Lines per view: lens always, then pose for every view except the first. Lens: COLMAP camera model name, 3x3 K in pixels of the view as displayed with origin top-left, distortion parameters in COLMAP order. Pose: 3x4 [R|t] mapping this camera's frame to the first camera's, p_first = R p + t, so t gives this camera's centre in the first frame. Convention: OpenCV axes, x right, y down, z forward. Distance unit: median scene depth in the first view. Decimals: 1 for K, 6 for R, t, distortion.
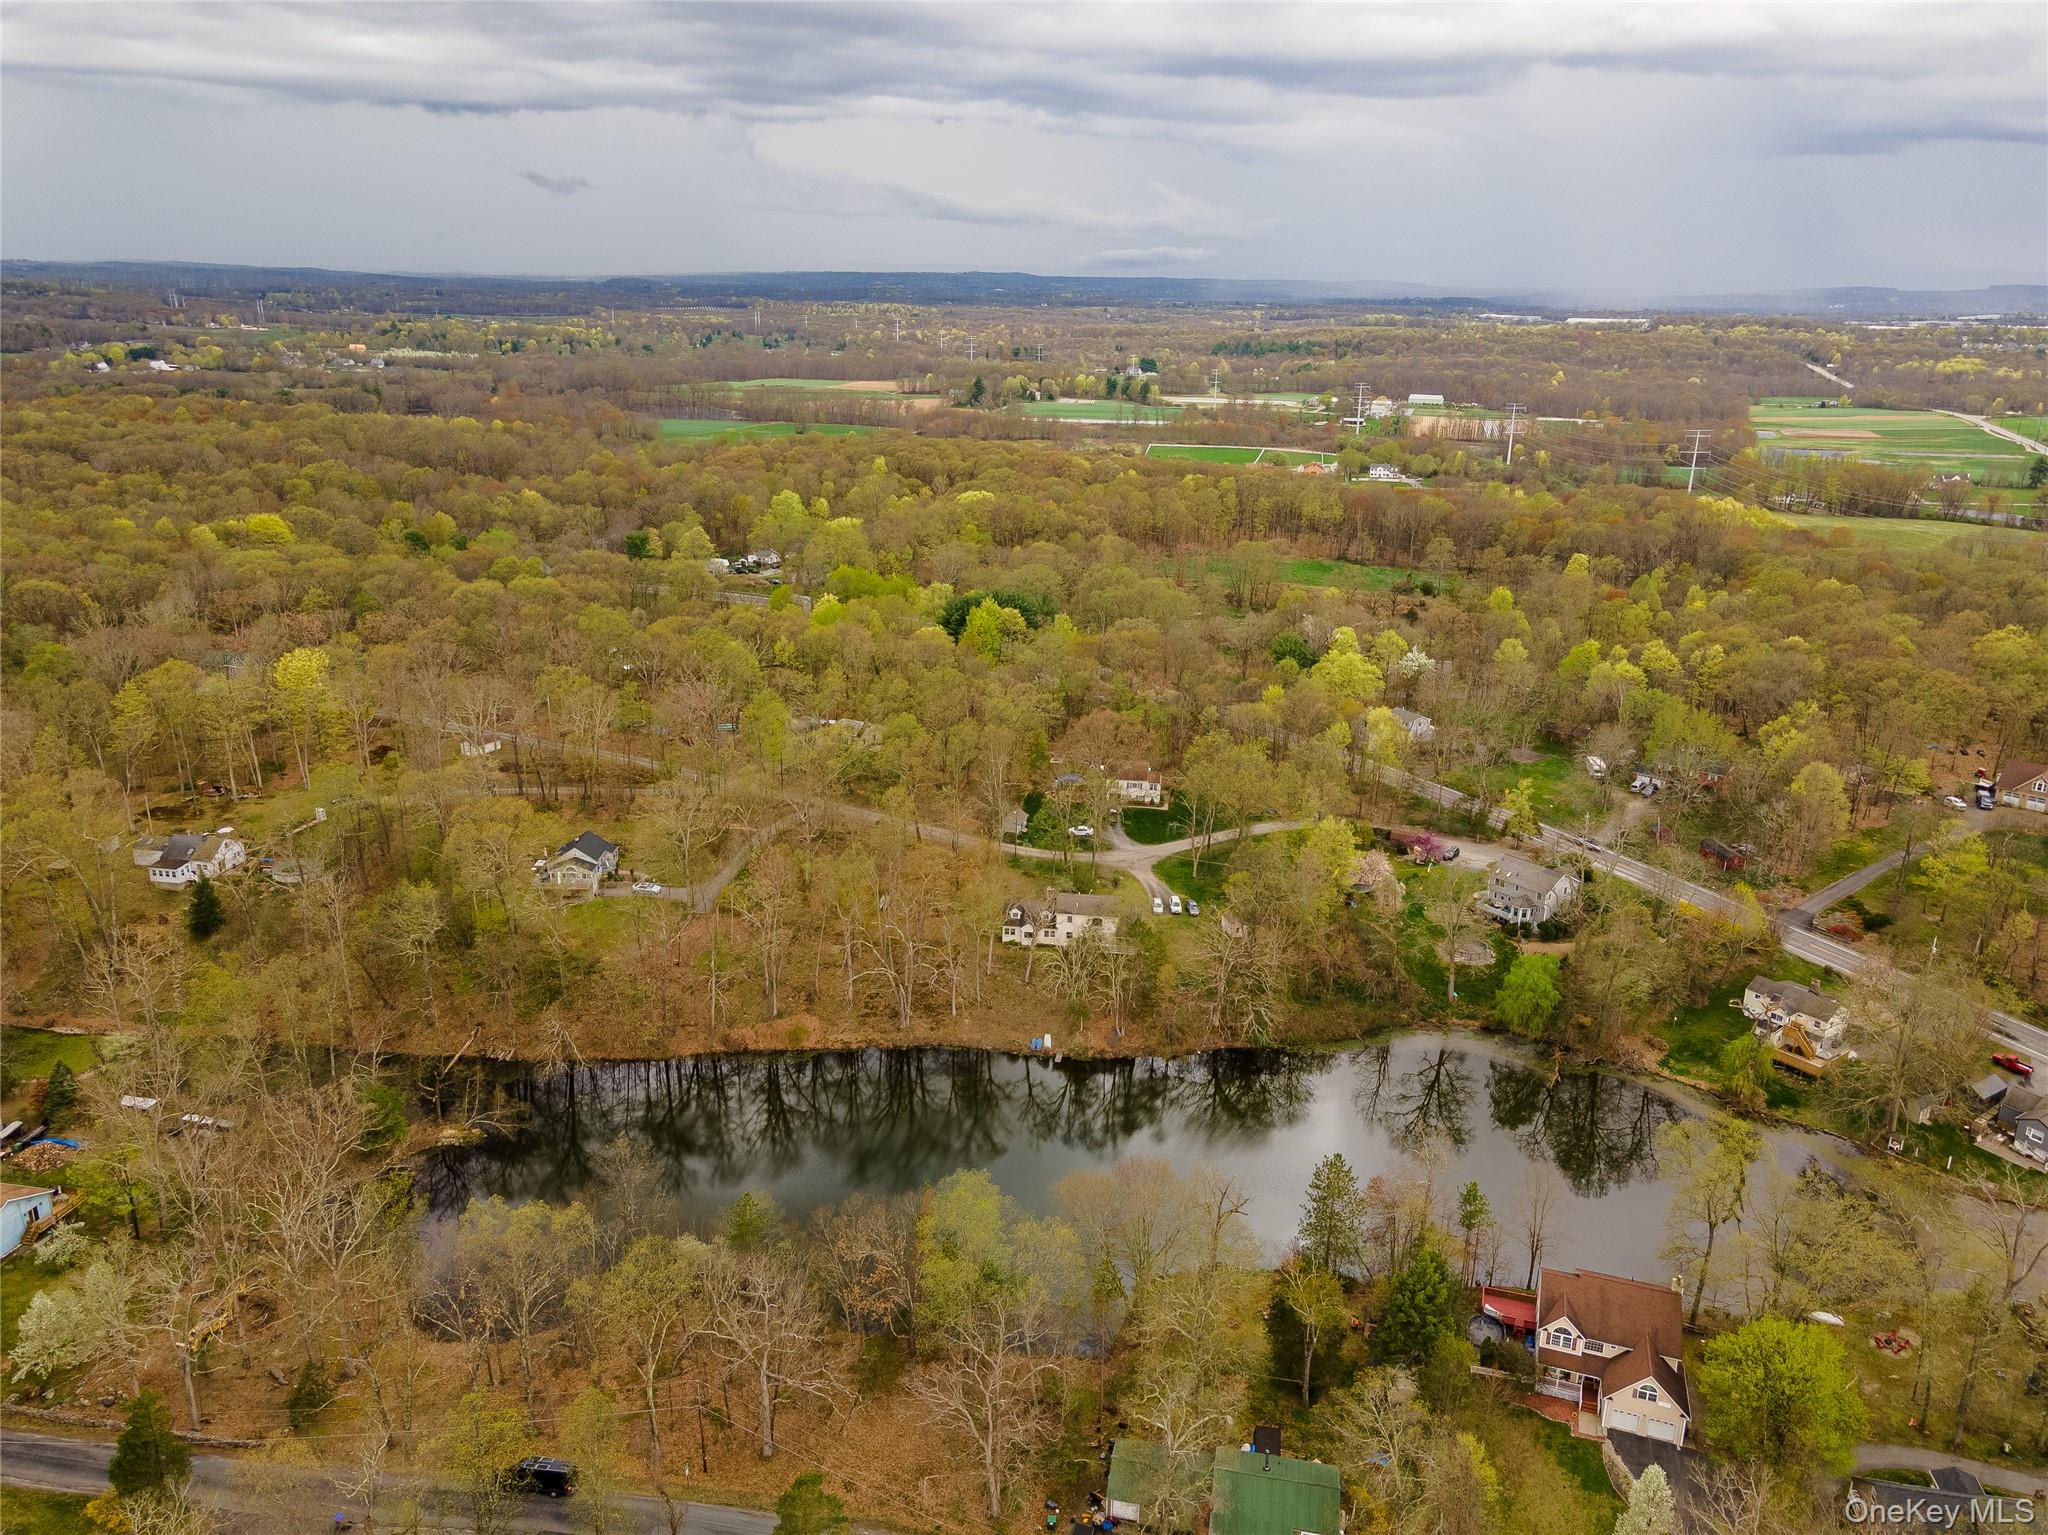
lens RADIAL K [[1503.4, 0, 1024.3], [0, 1503.4, 762.8], [0, 0, 1]] dist [0.015622, 0.057876]
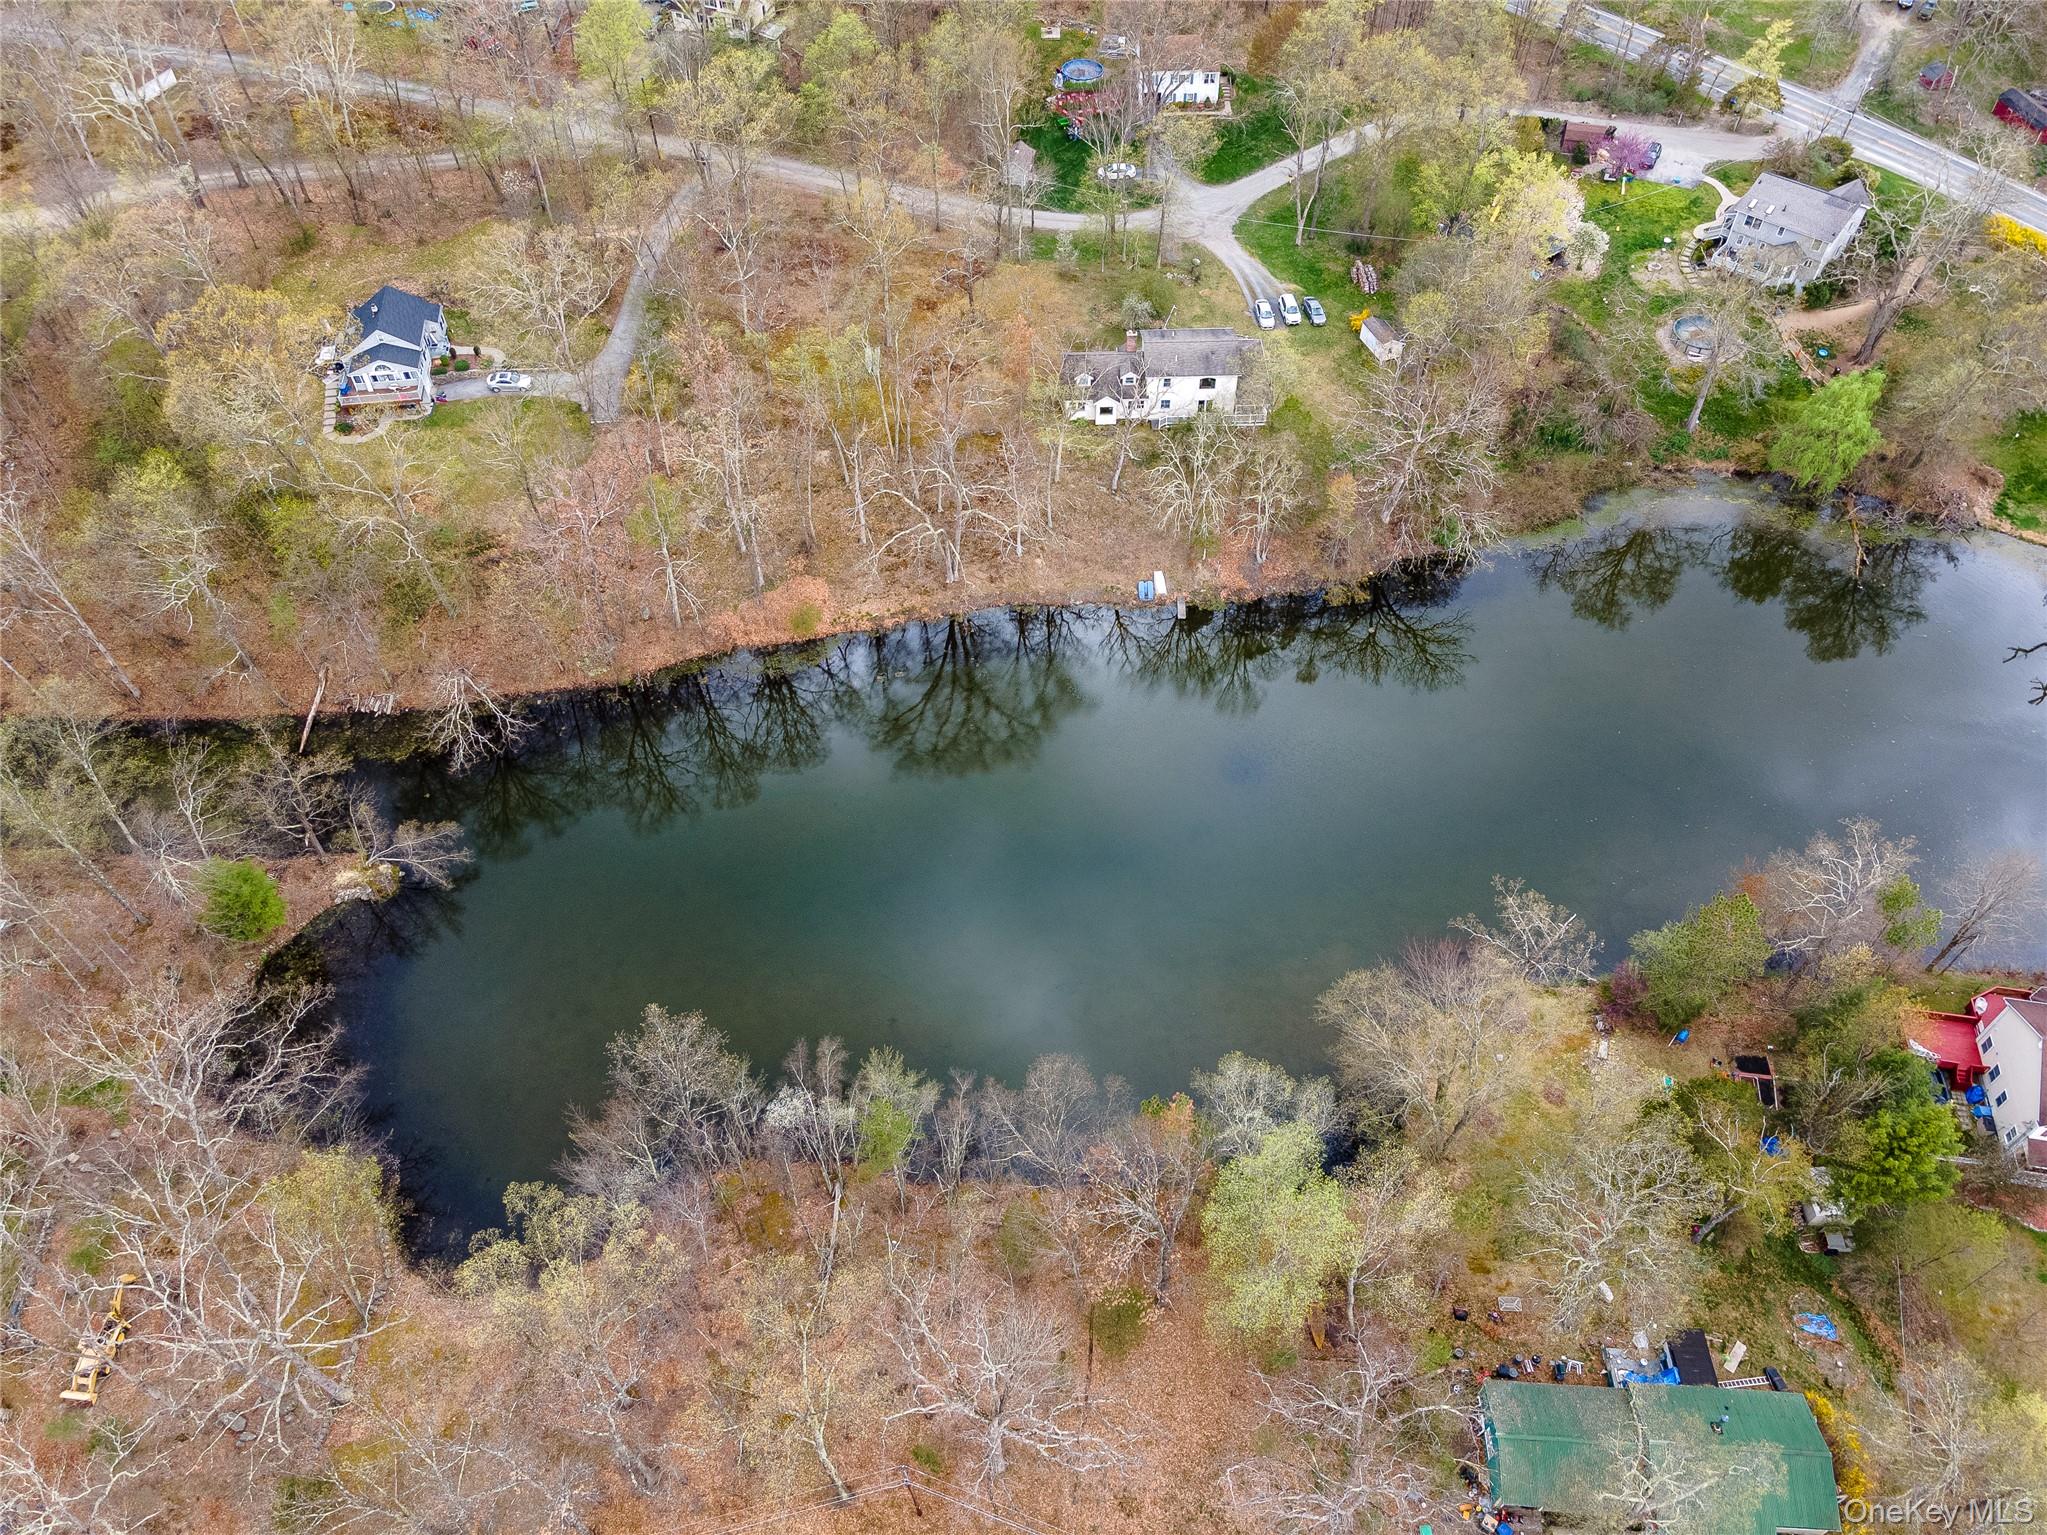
lens RADIAL K [[1502.7, 0, 1023.8], [0, 1502.7, 762.8], [0, 0, 1]] dist [0.015622, 0.057876]
pose [[0.989724, -0.126269, 0.067099, -0.110242], [0.070713, 0.840076, 0.537839, -0.132079], [-0.124281, -0.527568, 0.840373, 0.389578]]
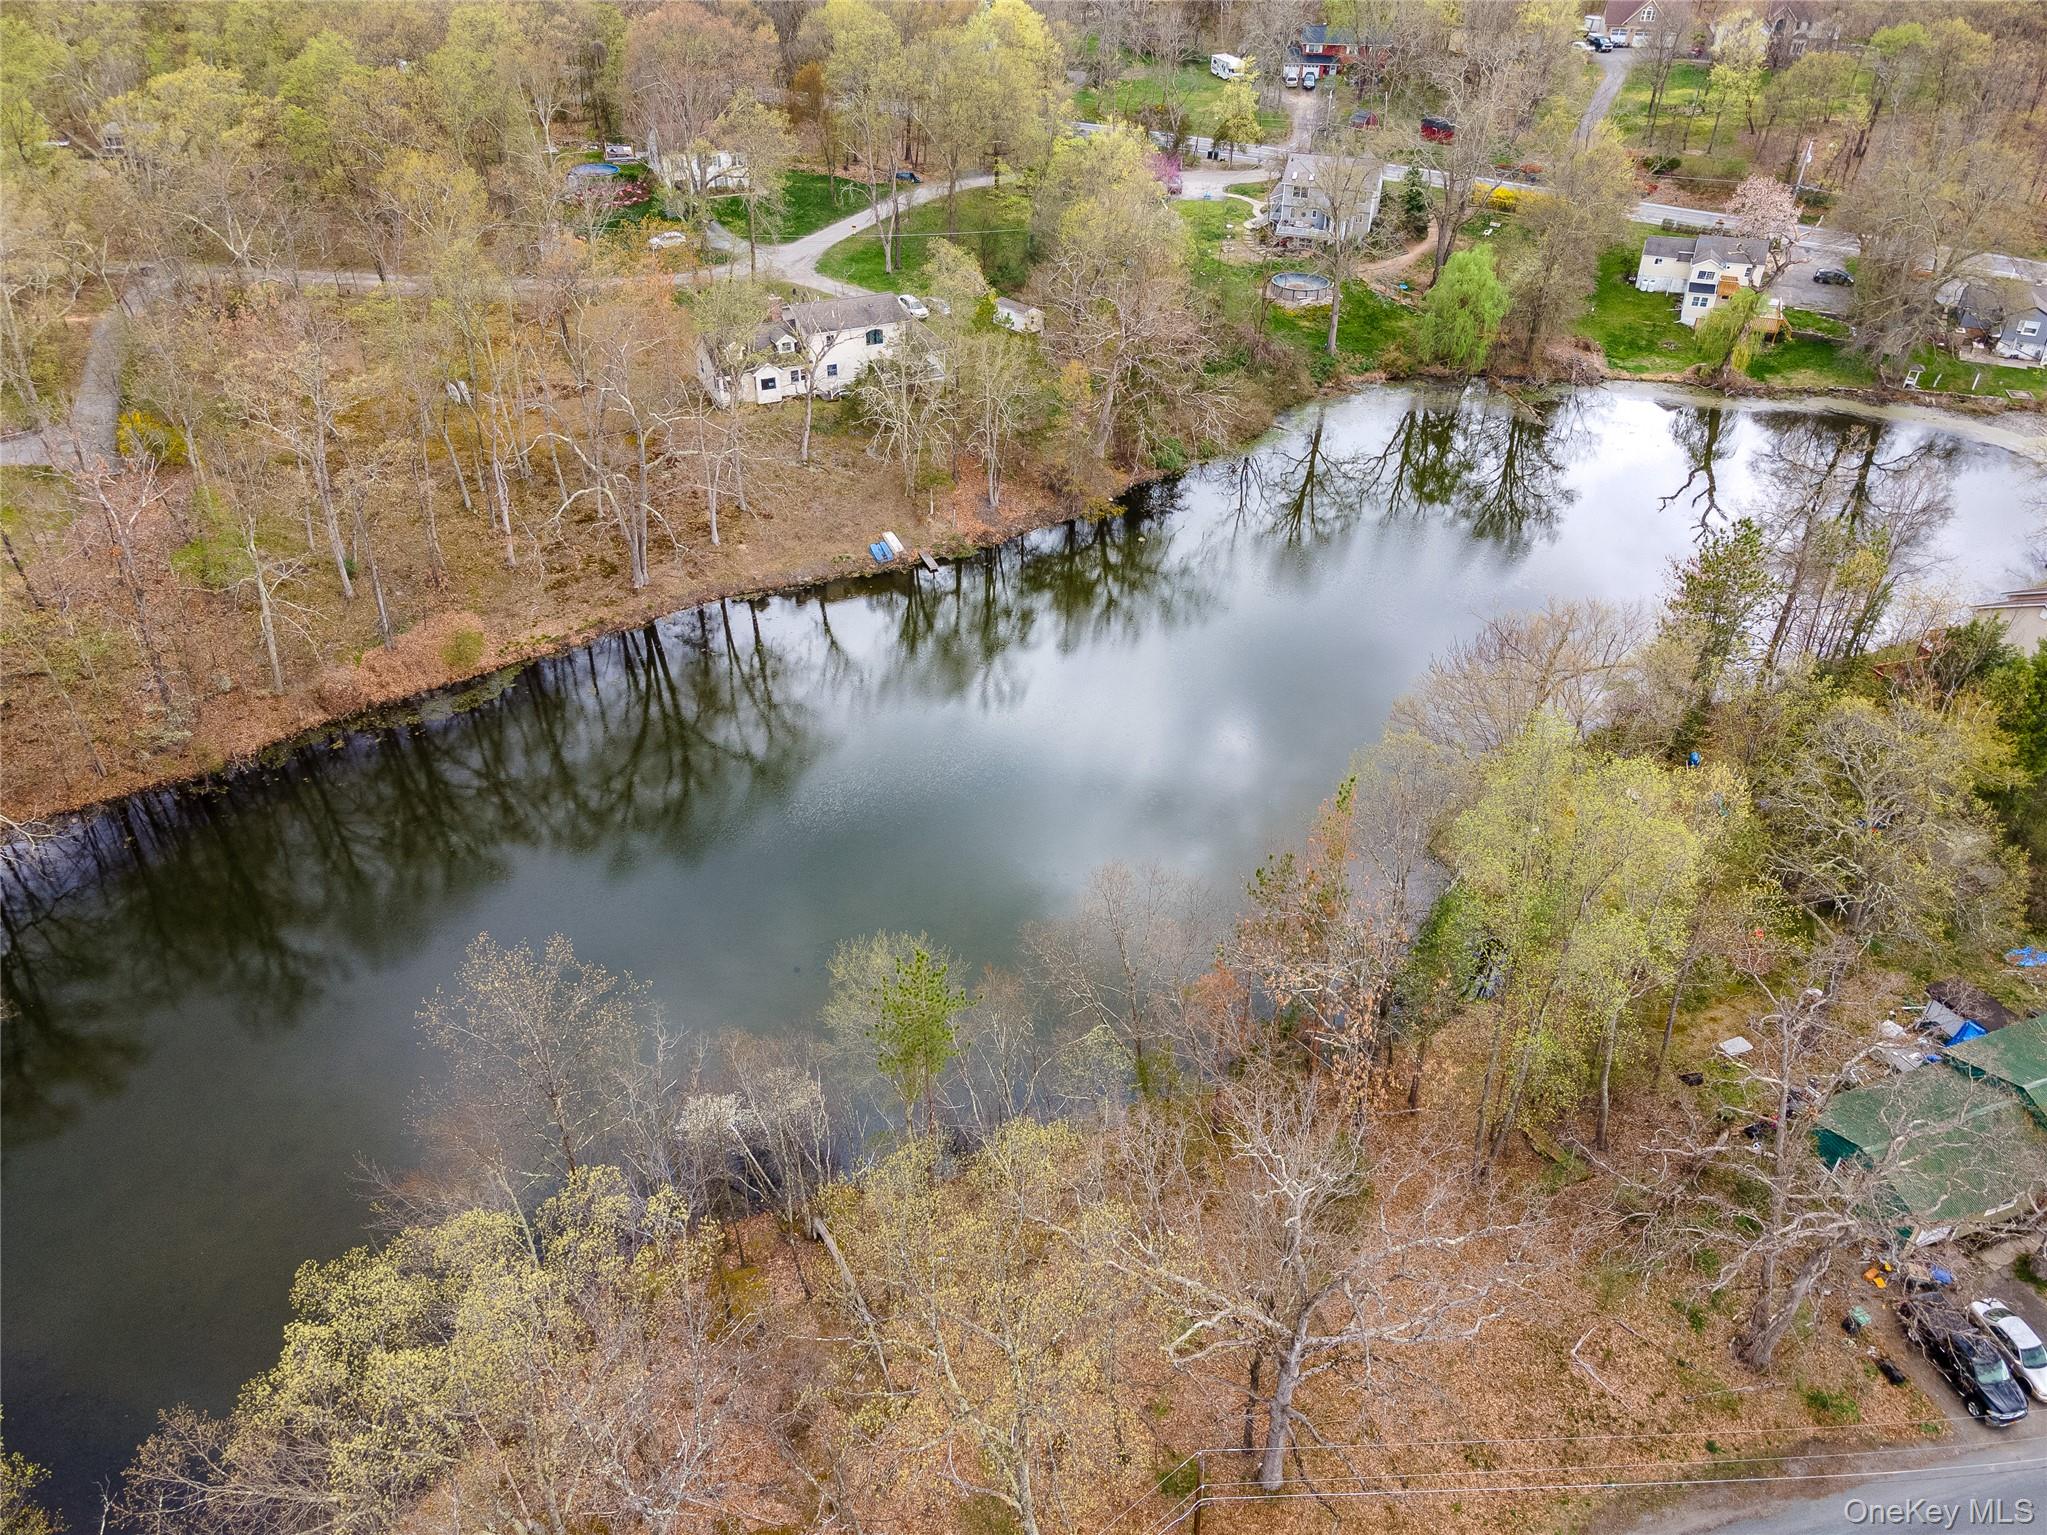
lens RADIAL K [[1507.9, 0, 1023.5], [0, 1507.9, 767.5], [0, 0, 1]] dist [0.004384, 0.058195]
pose [[0.842475, -0.314505, 0.437404, -0.236319], [0.169651, 0.925480, 0.338683, 0.079630], [-0.511326, -0.211126, 0.833050, 0.487397]]
